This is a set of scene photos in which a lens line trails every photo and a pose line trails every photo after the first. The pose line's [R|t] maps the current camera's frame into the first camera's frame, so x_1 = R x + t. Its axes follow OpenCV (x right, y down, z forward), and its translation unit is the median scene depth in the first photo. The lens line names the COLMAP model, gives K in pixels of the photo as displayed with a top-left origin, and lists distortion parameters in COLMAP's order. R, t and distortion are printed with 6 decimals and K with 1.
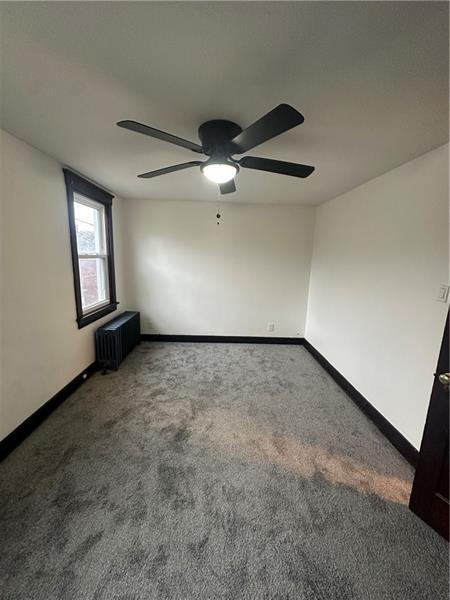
lens RADIAL K [[243.0, 0, 224.7], [0, 243.0, 300.7], [0, 0, 1]] dist [0.003658, 0.000442]
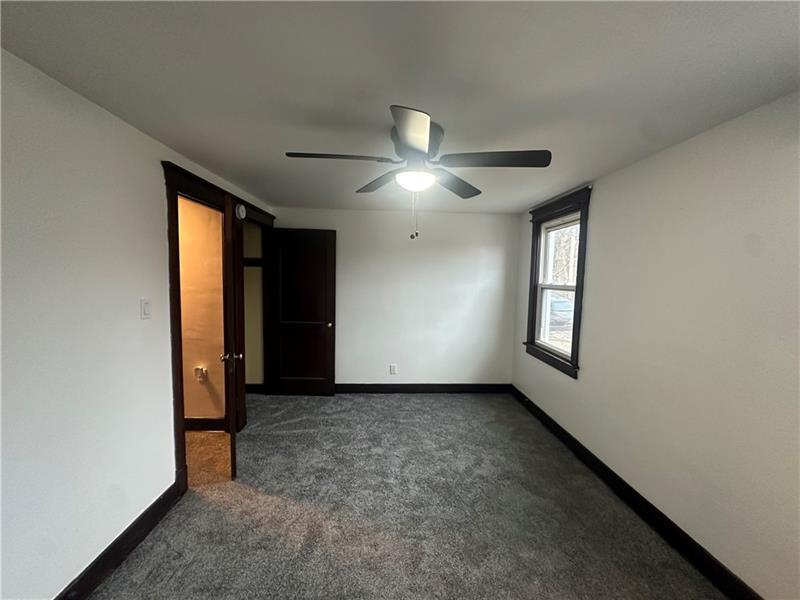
lens RADIAL K [[323.9, 0, 399.0], [0, 323.9, 300.1], [0, 0, 1]] dist [0.003658, 0.000442]
pose [[-0.998251, -0.053359, -0.025465, 0.024244], [-0.058098, 0.965176, 0.255068, -0.231681], [0.010968, 0.256101, -0.966588, 1.223598]]
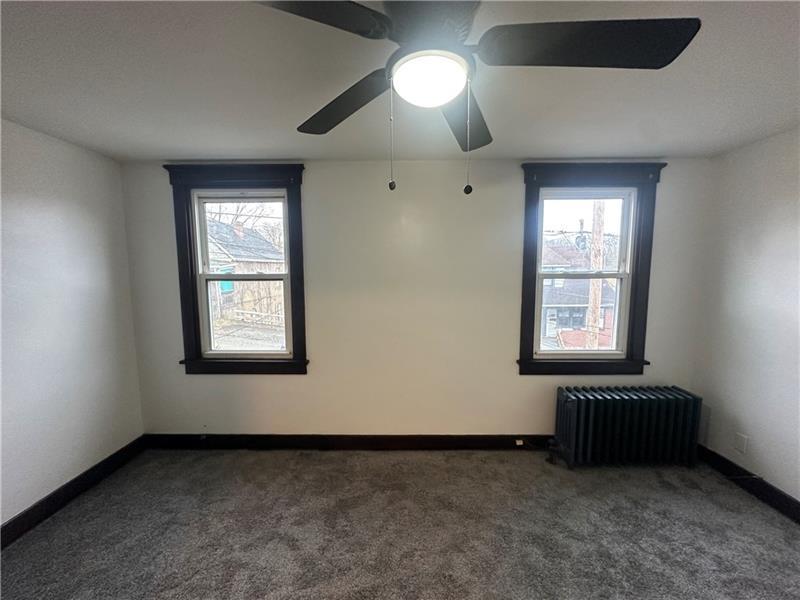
lens RADIAL K [[323.9, 0, 397.4], [0, 323.9, 298.9], [0, 0, 1]] dist [0.003658, 0.000442]
pose [[-0.039728, 0.061276, -0.997330, 0.339505], [-0.179876, 0.981373, 0.067461, -0.095674], [0.982887, 0.182076, -0.027966, 0.579214]]
